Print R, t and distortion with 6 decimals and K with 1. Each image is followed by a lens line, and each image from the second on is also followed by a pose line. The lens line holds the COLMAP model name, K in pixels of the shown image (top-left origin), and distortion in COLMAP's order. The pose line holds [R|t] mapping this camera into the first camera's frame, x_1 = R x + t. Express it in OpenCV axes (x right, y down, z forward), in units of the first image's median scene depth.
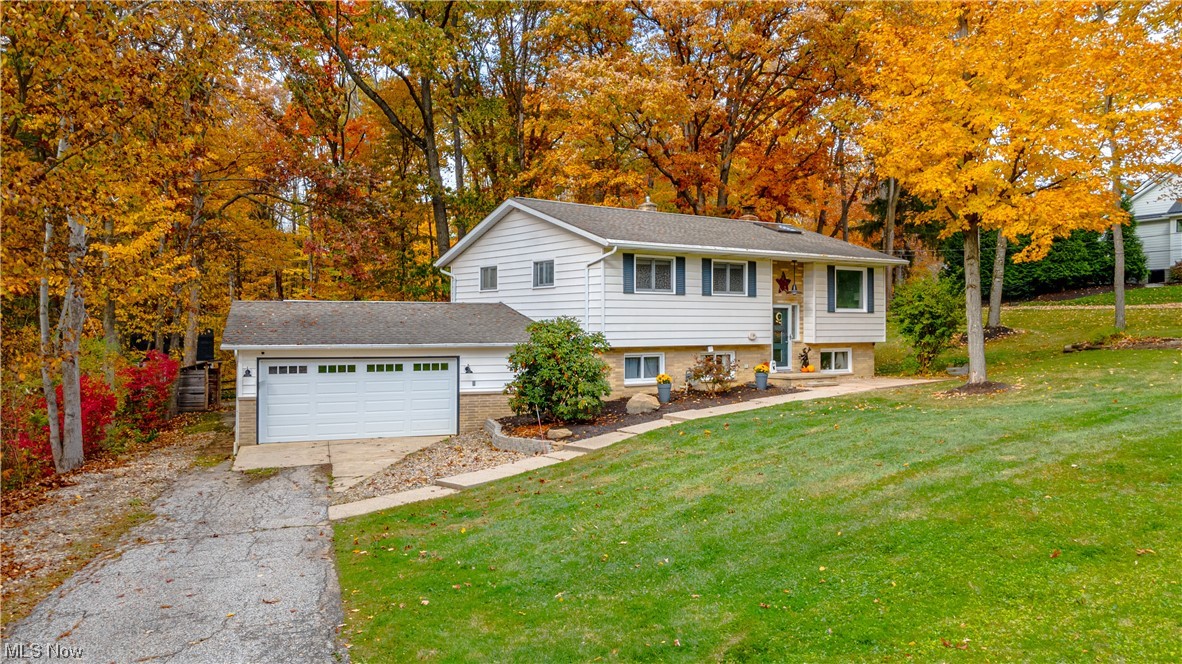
lens RADIAL K [[846.2, 0, 591.1], [0, 846.2, 327.6], [0, 0, 1]] dist [0.048141, -0.000029]
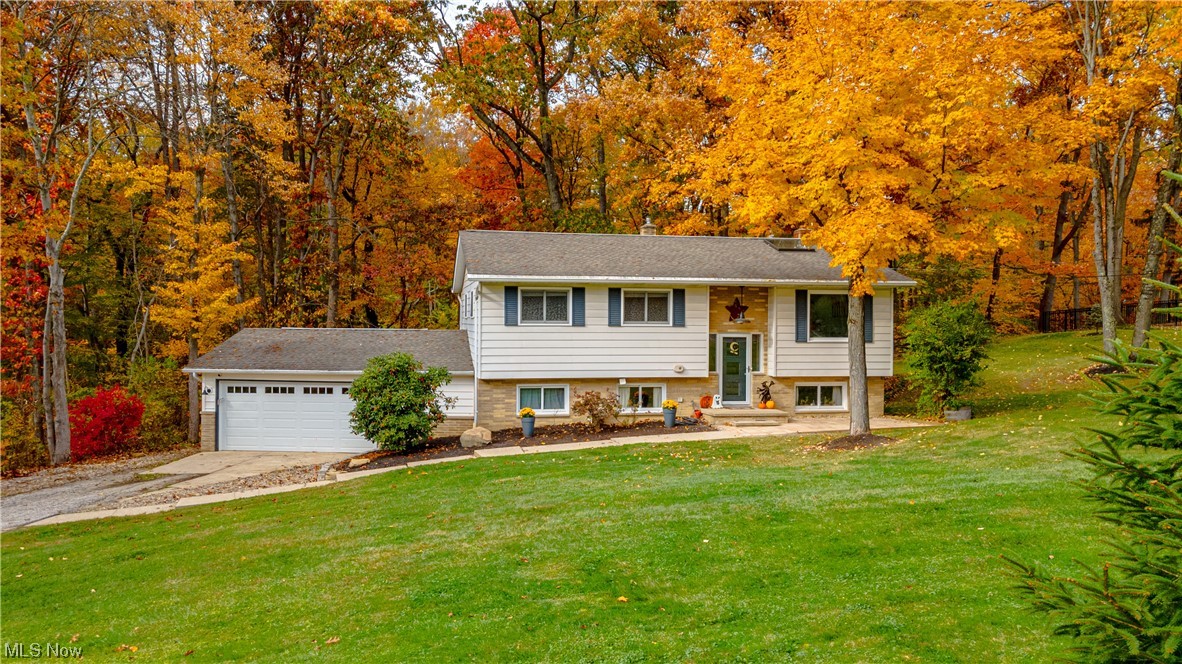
lens RADIAL K [[846.2, 0, 592.7], [0, 846.2, 324.6], [0, 0, 1]] dist [0.048141, -0.000029]
pose [[0.908610, 0.005174, -0.417613, 0.492531], [-0.007370, 0.999966, -0.003645, -0.034288], [0.417580, 0.006389, 0.908618, 0.104545]]
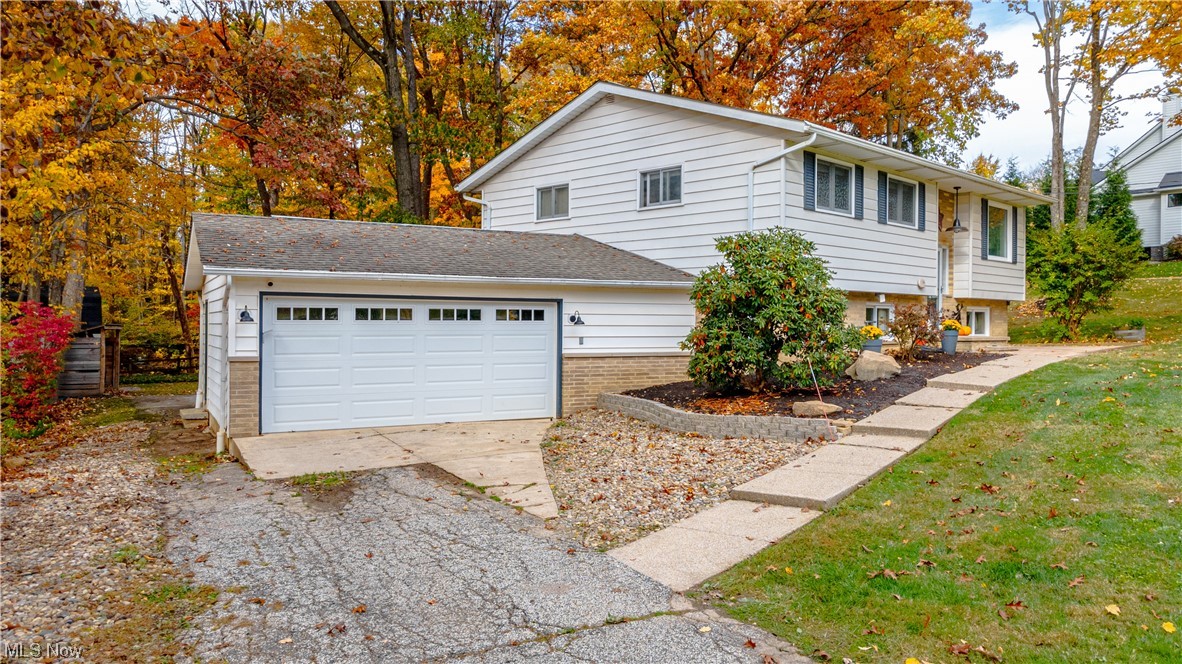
lens RADIAL K [[846.2, 0, 591.9], [0, 846.2, 330.1], [0, 0, 1]] dist [0.048141, -0.000029]
pose [[0.987776, 0.004810, 0.155809, -0.210035], [-0.005911, 0.999961, 0.006604, 0.047373], [-0.155771, -0.007444, 0.987765, 0.304013]]
